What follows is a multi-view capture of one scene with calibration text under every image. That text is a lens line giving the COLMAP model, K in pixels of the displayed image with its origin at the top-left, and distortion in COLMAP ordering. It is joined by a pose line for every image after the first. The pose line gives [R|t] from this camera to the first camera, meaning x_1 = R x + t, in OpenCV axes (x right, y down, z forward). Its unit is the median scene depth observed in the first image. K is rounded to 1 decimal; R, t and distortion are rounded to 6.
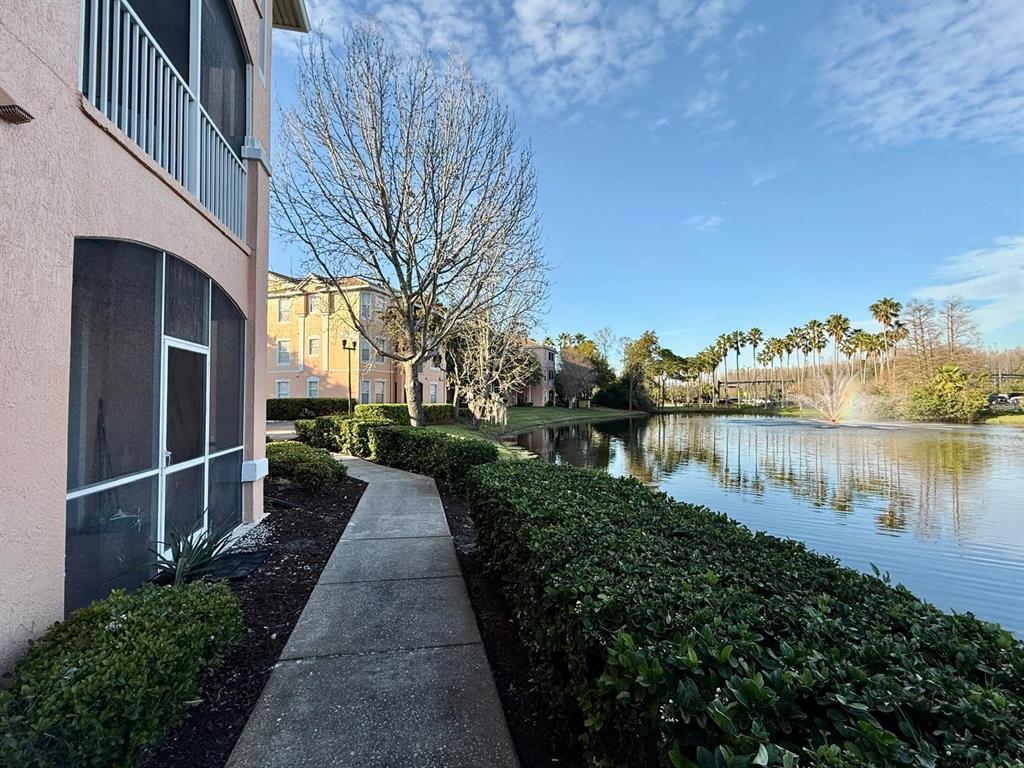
lens RADIAL K [[492.2, 0, 512.0], [0, 492.2, 384.0], [0, 0, 1]] dist [0.002724, 0.000921]
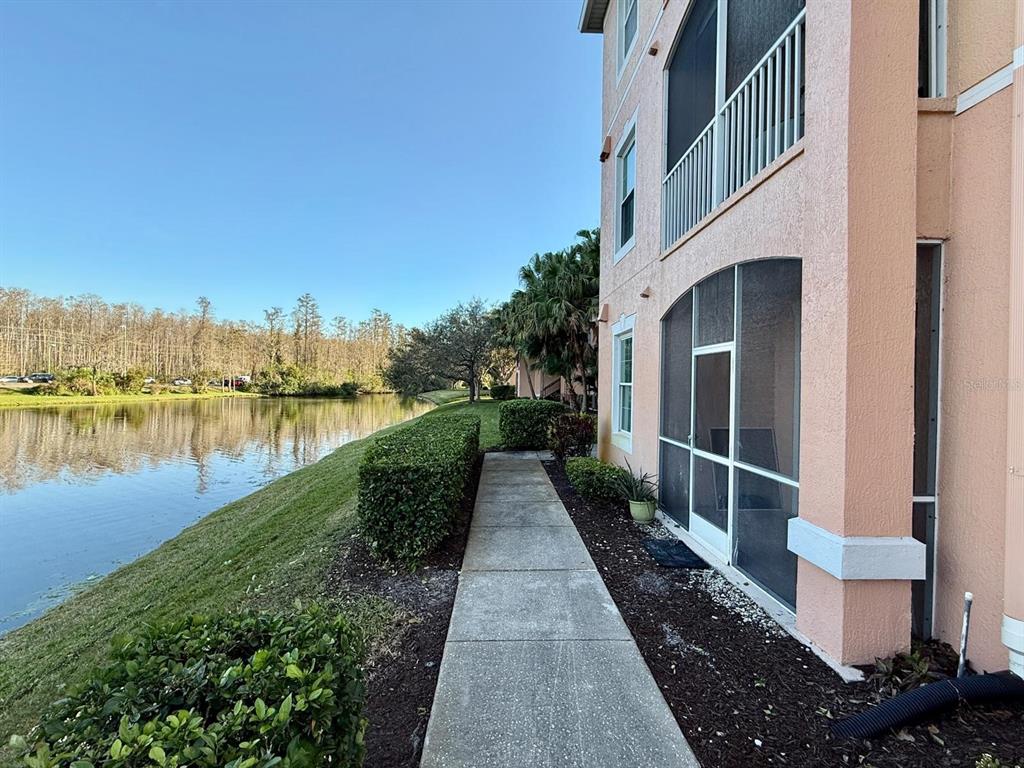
lens RADIAL K [[402.7, 0, 512.0], [0, 402.7, 384.0], [0, 0, 1]] dist [0.000929, -0.000030]
pose [[-0.984856, -0.016780, 0.172560, -0.340537], [-0.021769, 0.999397, -0.027060, 0.031851], [-0.172002, -0.030406, -0.984627, 1.795771]]
